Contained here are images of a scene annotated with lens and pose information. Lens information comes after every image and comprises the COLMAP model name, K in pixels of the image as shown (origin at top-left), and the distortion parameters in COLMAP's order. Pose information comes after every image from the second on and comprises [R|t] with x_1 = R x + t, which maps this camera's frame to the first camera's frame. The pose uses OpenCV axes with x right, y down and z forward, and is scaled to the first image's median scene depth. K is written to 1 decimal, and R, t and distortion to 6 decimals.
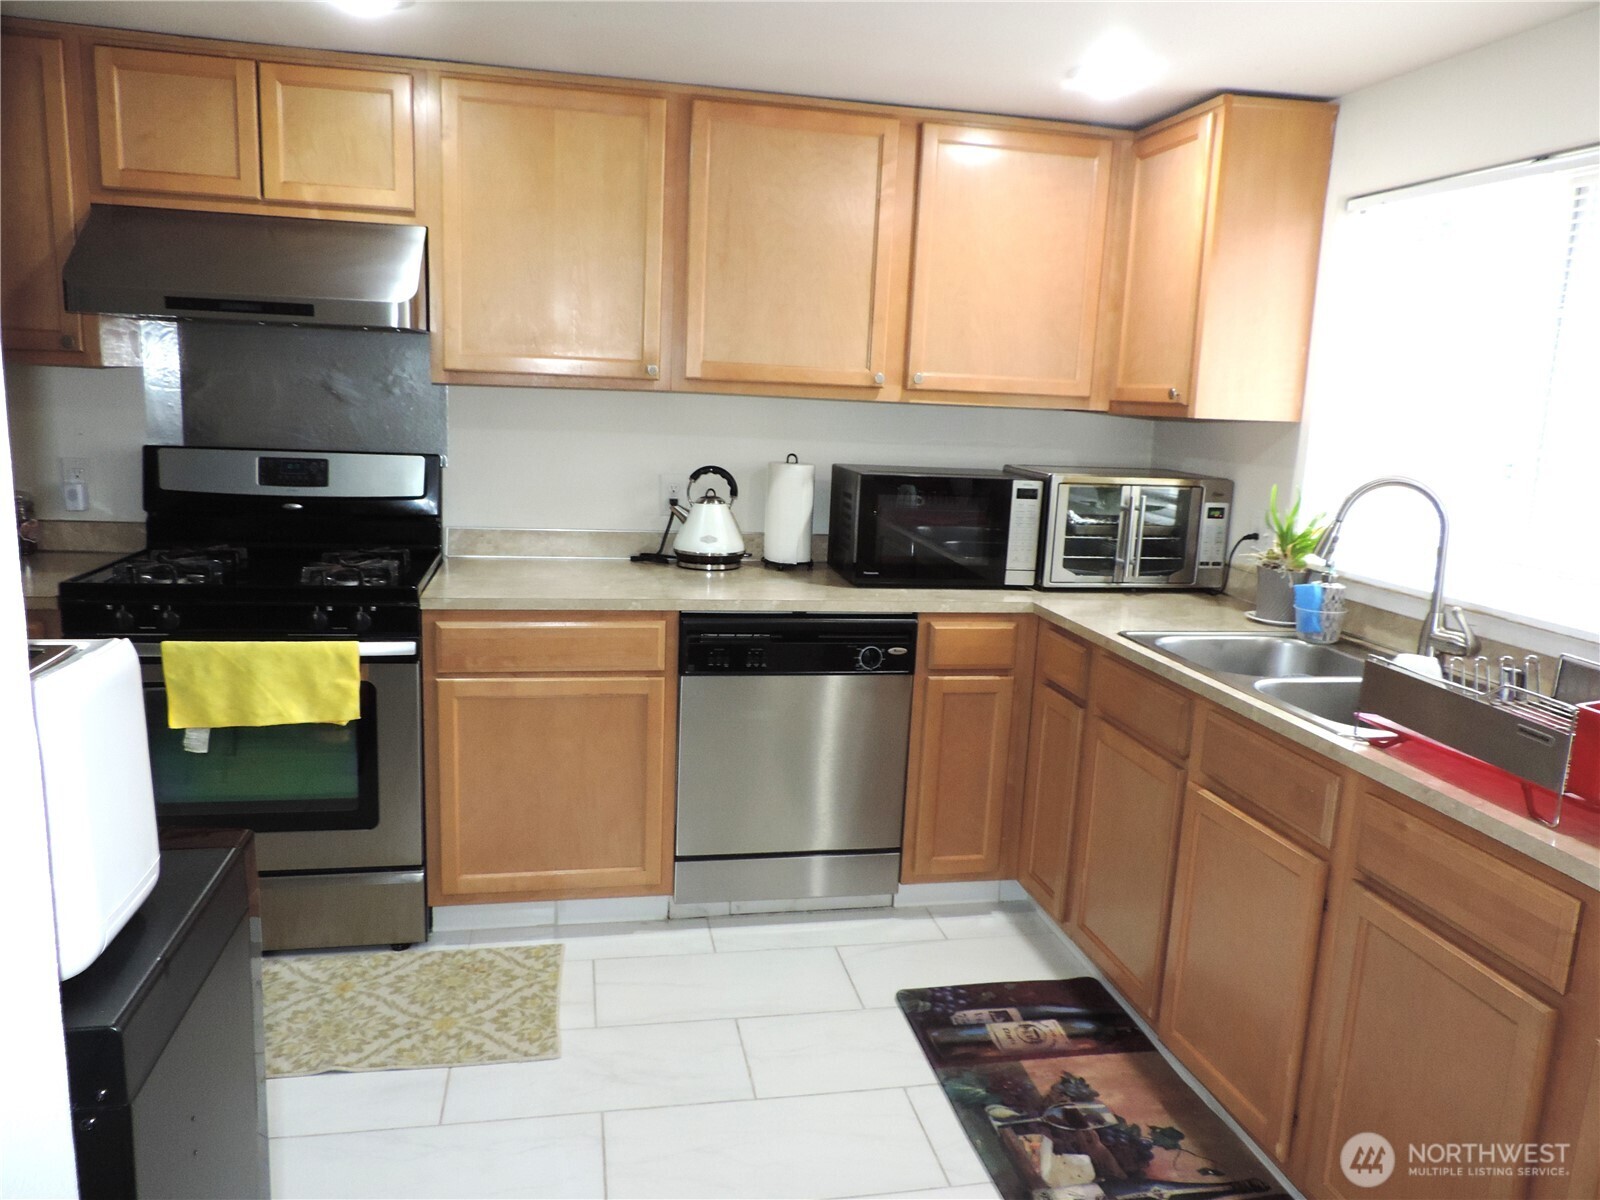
lens RADIAL K [[1138.3, 0, 804.3], [0, 1138.3, 601.3], [0, 0, 1]] dist [-0.021286, -0.001925]
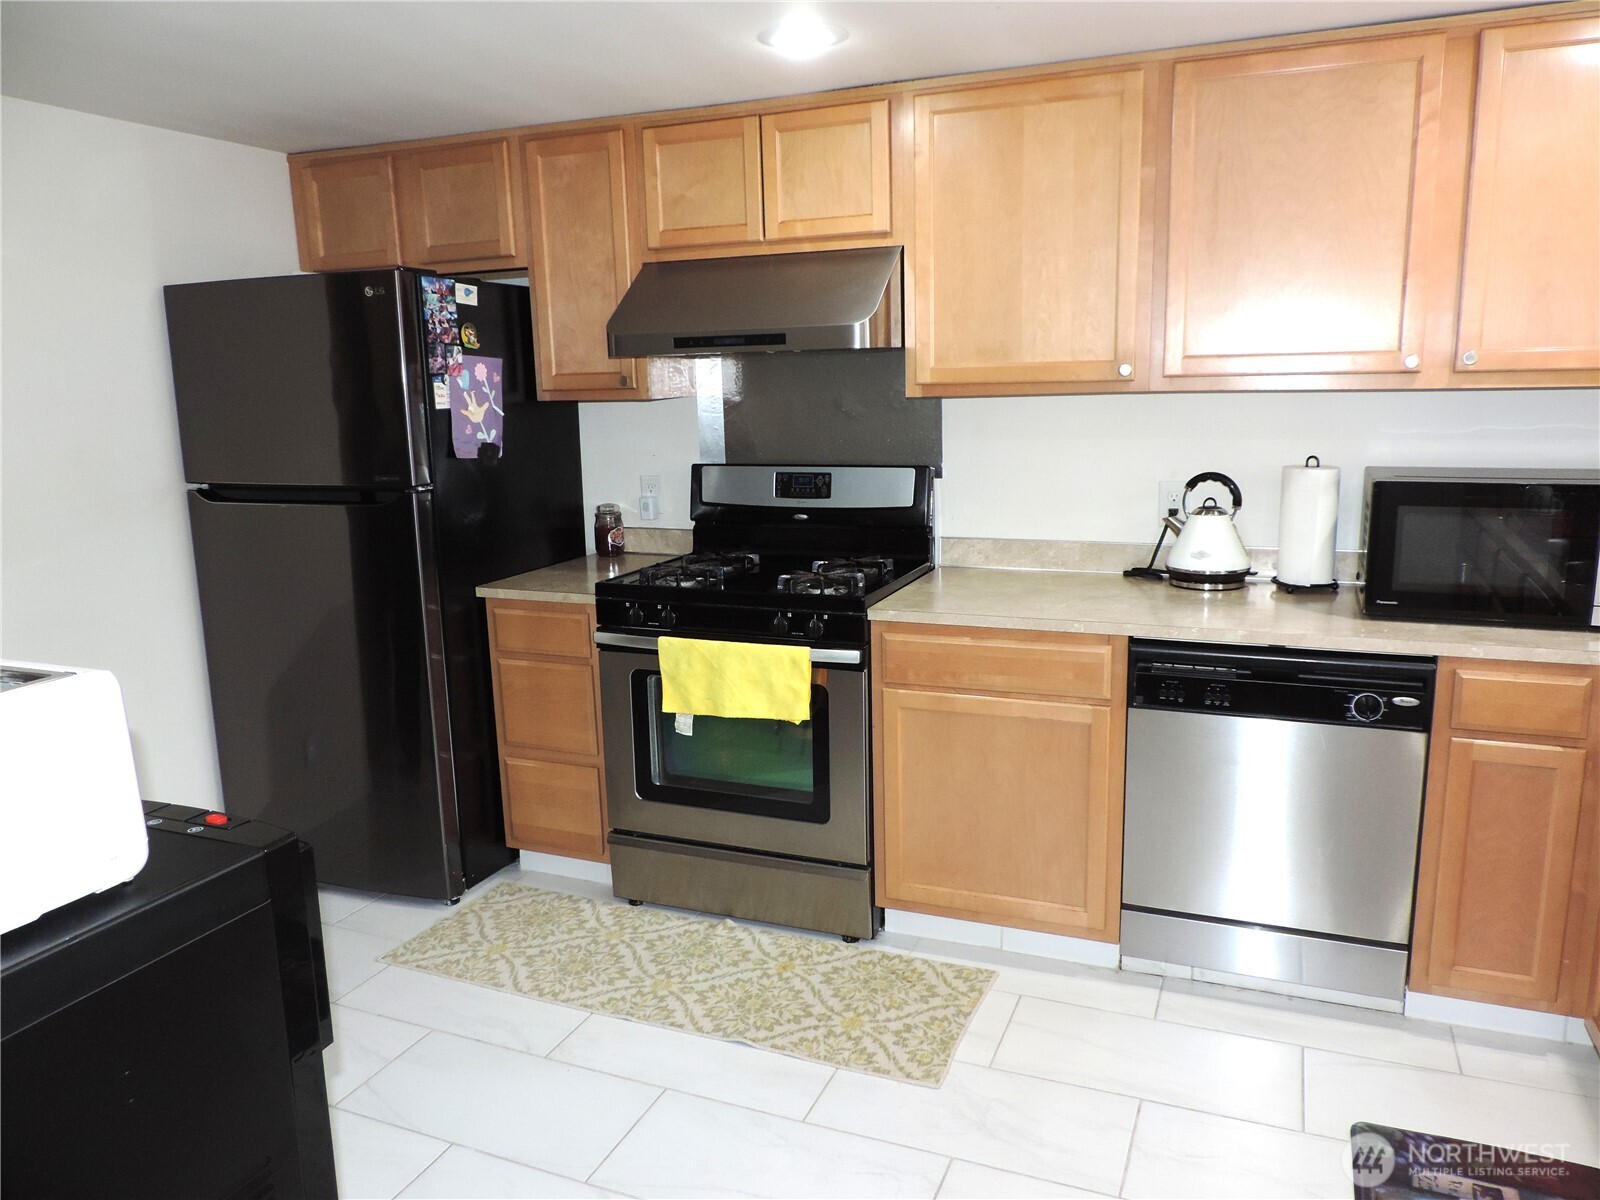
lens RADIAL K [[1138.3, 0, 801.6], [0, 1138.3, 600.4], [0, 0, 1]] dist [-0.021286, -0.001925]
pose [[0.822290, 0.044774, -0.567304, 0.183791], [-0.041649, 0.998962, 0.018473, -0.025178], [0.567542, 0.008437, 0.823301, 0.103879]]
